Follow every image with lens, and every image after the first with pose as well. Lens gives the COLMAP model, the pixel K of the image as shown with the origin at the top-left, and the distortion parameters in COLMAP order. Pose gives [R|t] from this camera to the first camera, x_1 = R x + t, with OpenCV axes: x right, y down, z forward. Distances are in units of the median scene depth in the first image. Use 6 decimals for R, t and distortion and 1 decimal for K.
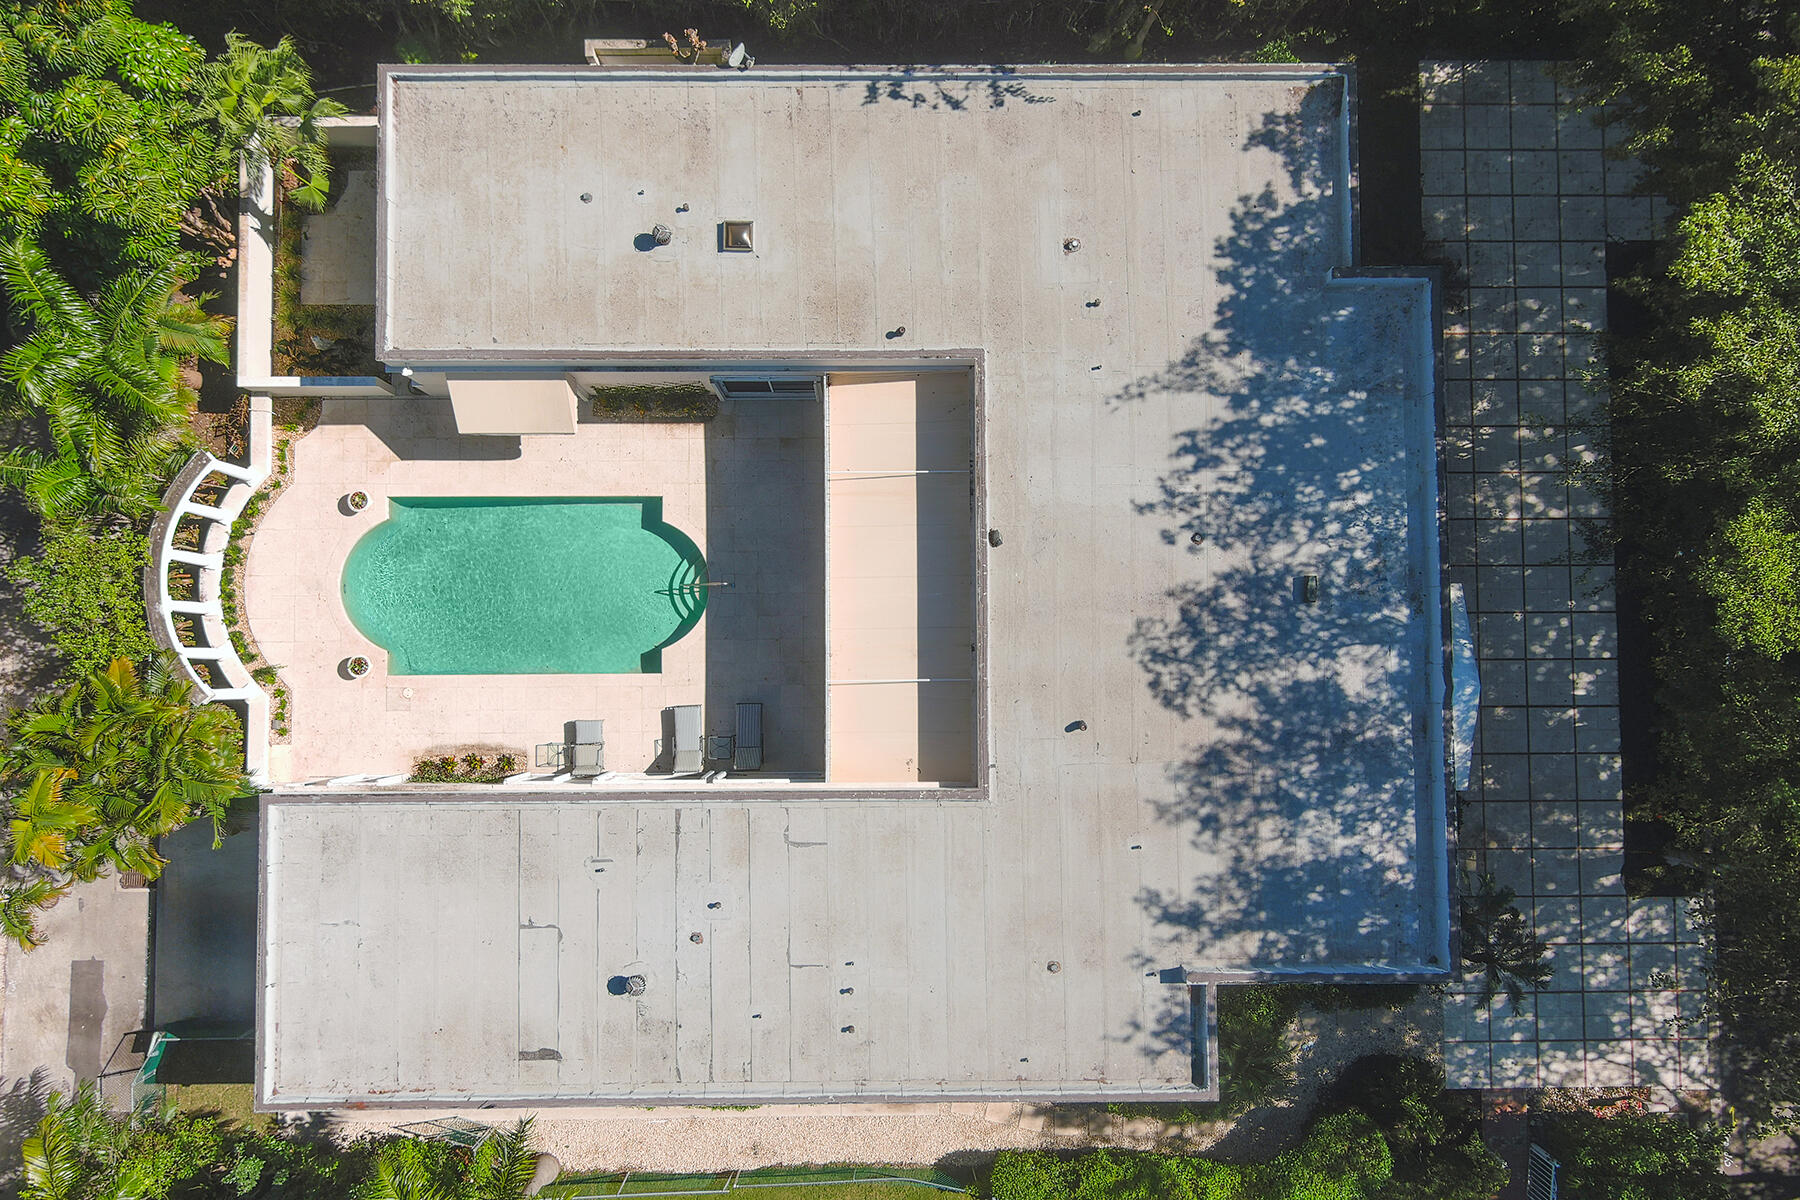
lens RADIAL K [[1513.1, 0, 890.5], [0, 1513.1, 589.0], [0, 0, 1]] dist [0.031675, -0.030752]
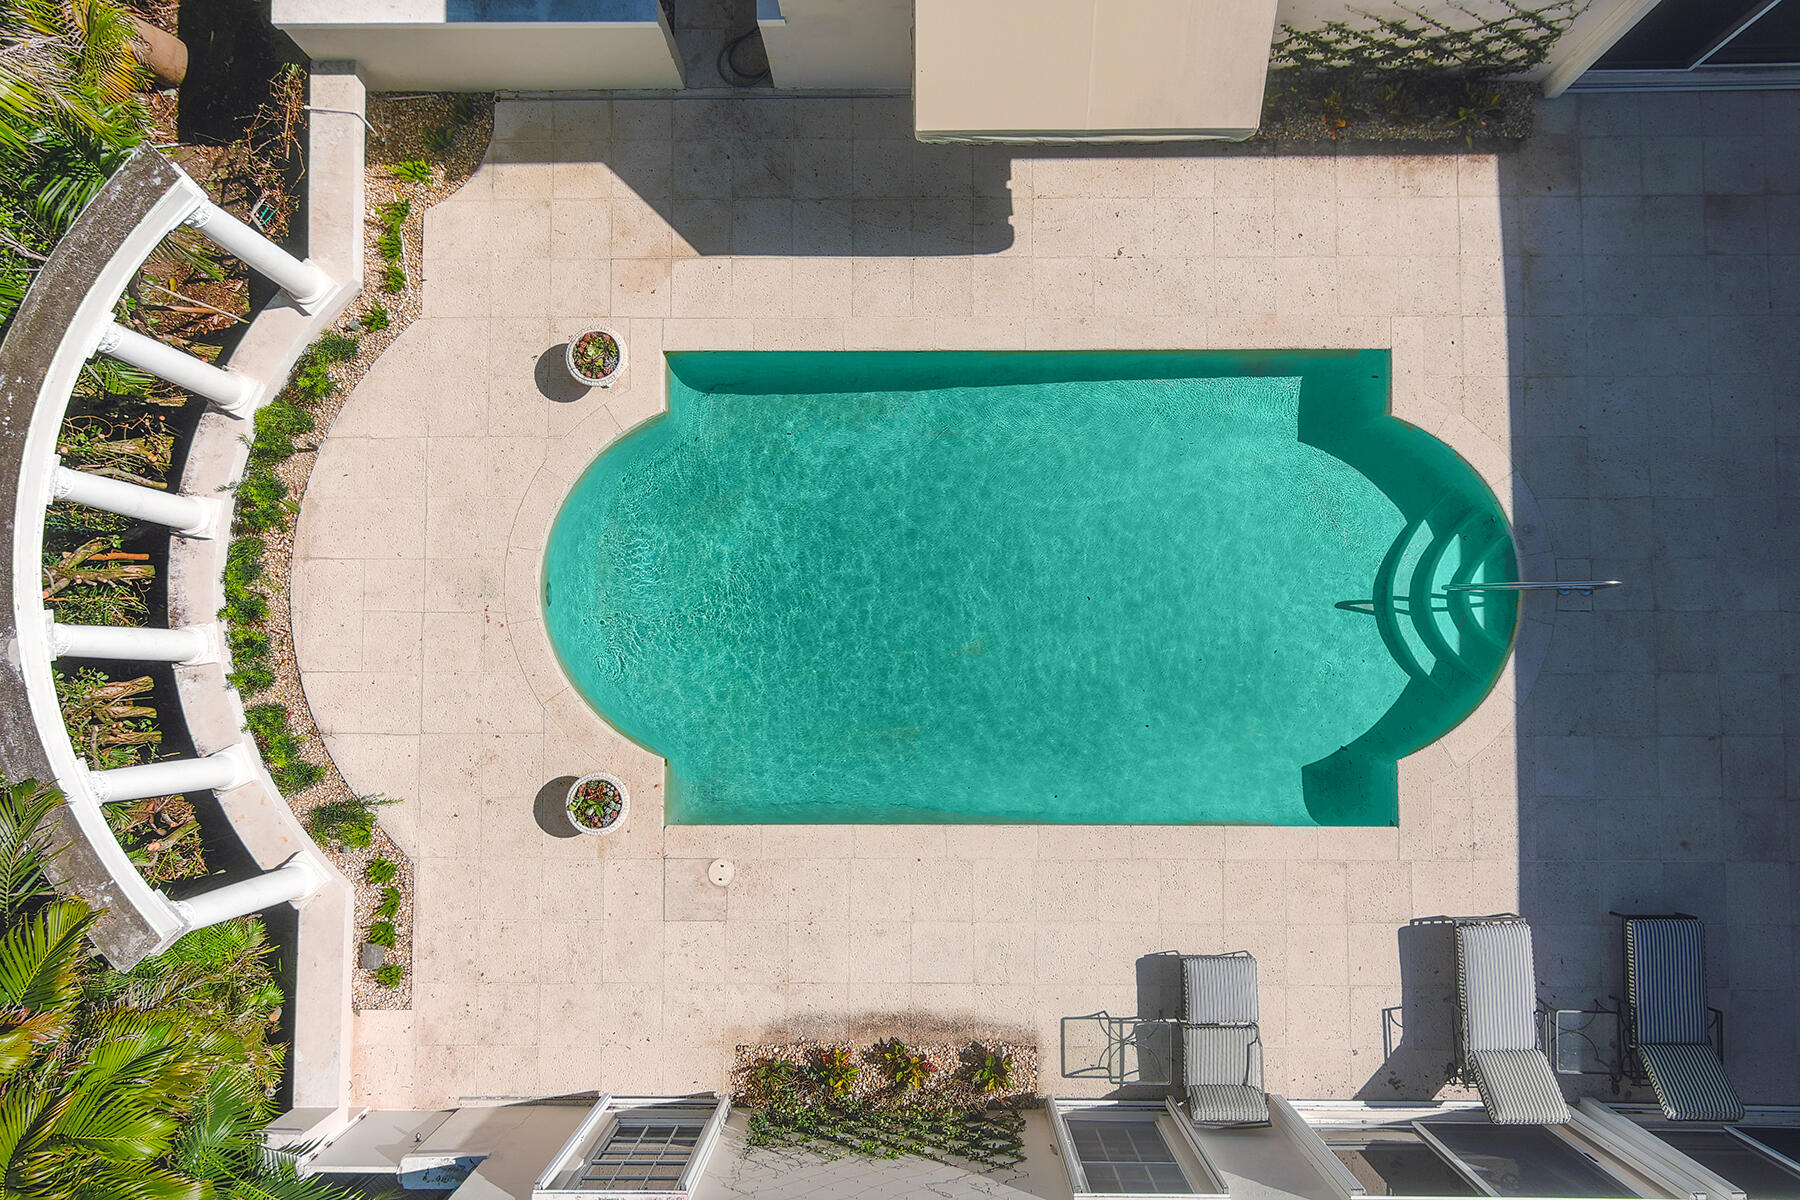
lens RADIAL K [[1513.1, 0, 913.9], [0, 1513.1, 601.6], [0, 0, 1]] dist [0.031675, -0.030752]
pose [[0.999526, 0.003955, -0.030523, -0.259538], [-0.004127, 0.999976, -0.005572, 0.003594], [0.030501, 0.005695, 0.999519, 0.628944]]
